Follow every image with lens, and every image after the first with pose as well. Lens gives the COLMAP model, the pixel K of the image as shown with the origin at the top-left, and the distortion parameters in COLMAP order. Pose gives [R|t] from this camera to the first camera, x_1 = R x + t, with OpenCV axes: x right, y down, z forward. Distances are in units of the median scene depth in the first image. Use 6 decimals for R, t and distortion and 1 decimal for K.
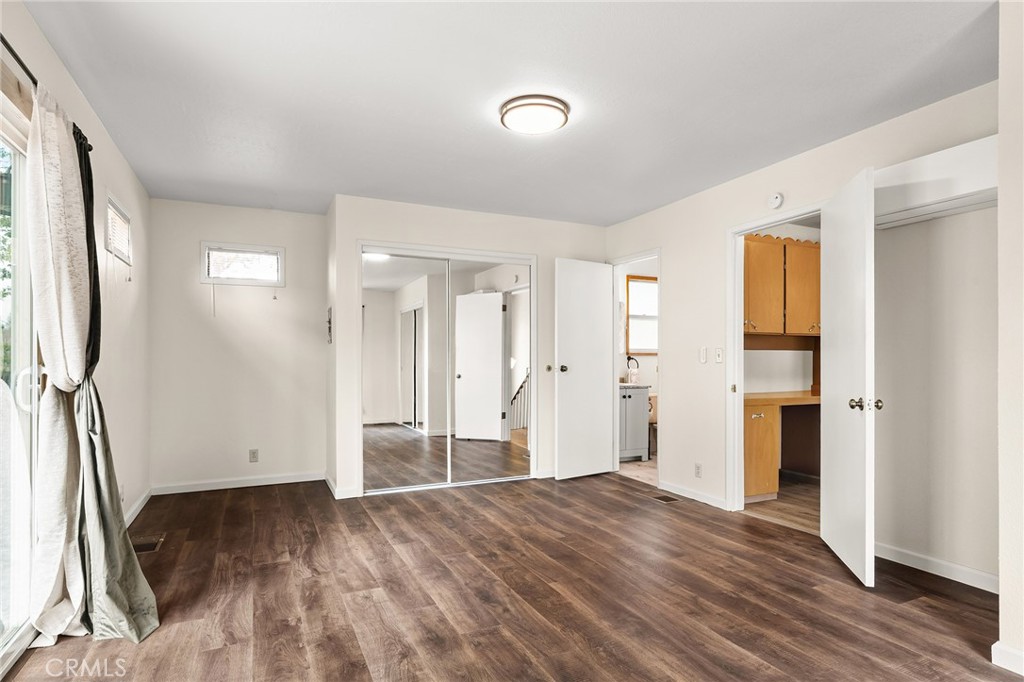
lens RADIAL K [[568.6, 0, 515.4], [0, 568.6, 347.8], [0, 0, 1]] dist [0.000377, -0.000105]
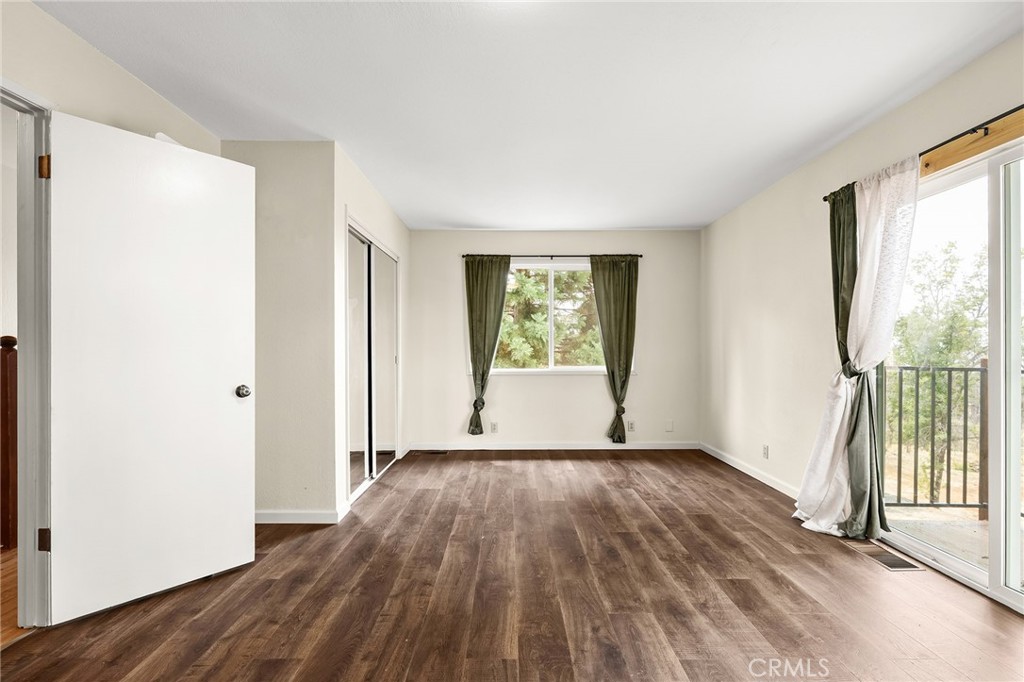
lens RADIAL K [[506.3, 0, 516.8], [0, 506.3, 348.8], [0, 0, 1]] dist [0.001717, 0.000116]
pose [[-0.917035, -0.000200, 0.398808, -0.228146], [-0.009496, 0.999727, -0.021333, 0.046323], [-0.398695, -0.023350, -0.916786, 1.865544]]
